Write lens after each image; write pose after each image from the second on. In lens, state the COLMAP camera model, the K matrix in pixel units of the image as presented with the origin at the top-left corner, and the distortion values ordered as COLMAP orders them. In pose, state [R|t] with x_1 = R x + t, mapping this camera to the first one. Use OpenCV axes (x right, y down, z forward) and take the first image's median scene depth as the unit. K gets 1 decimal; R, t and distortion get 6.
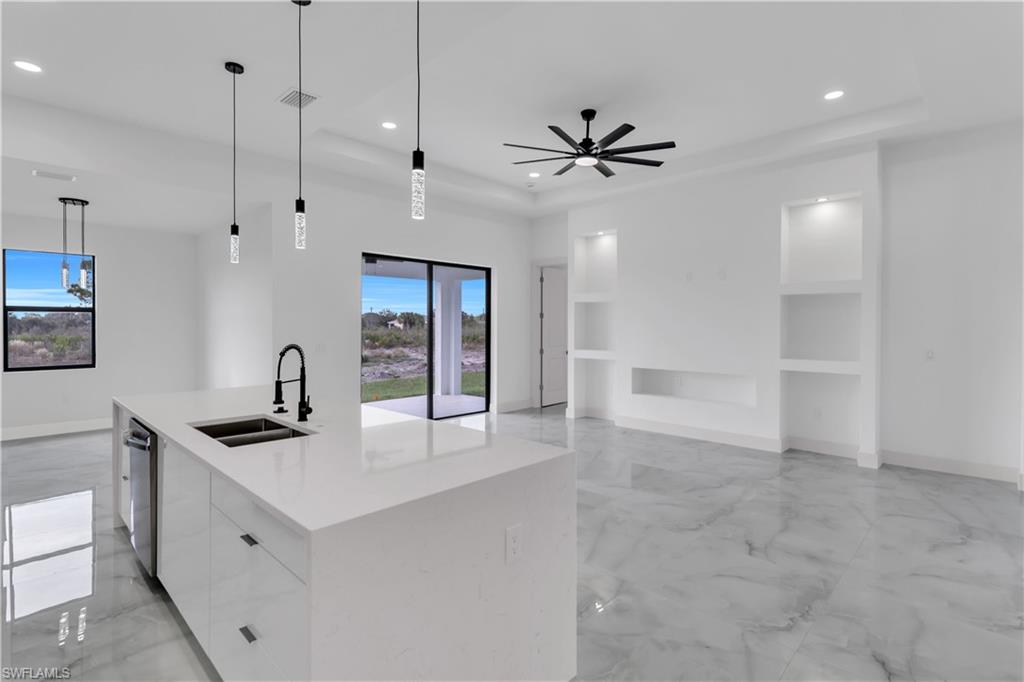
lens RADIAL K [[491.6, 0, 512.9], [0, 491.6, 328.6], [0, 0, 1]] dist [0.000400, -0.000148]
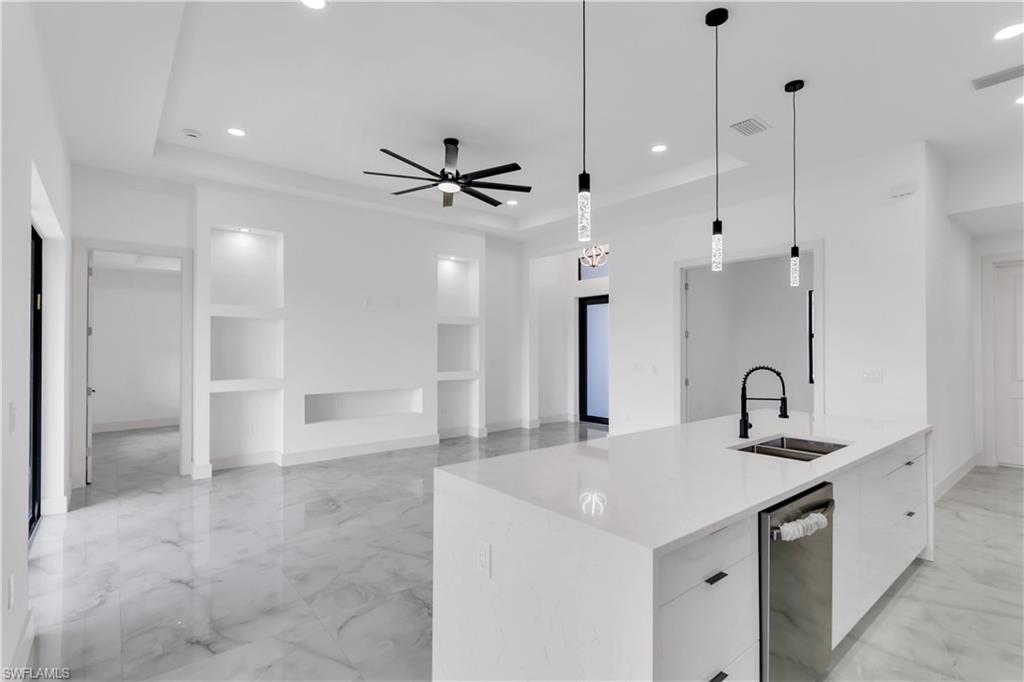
lens RADIAL K [[480.0, 0, 508.3], [0, 480.0, 343.0], [0, 0, 1]] dist [0.000081, -0.000229]
pose [[0.115235, 0.007704, 0.993308, -0.555853], [0.006440, 0.999943, -0.008502, -0.003909], [-0.993317, 0.007377, 0.115179, 0.510388]]
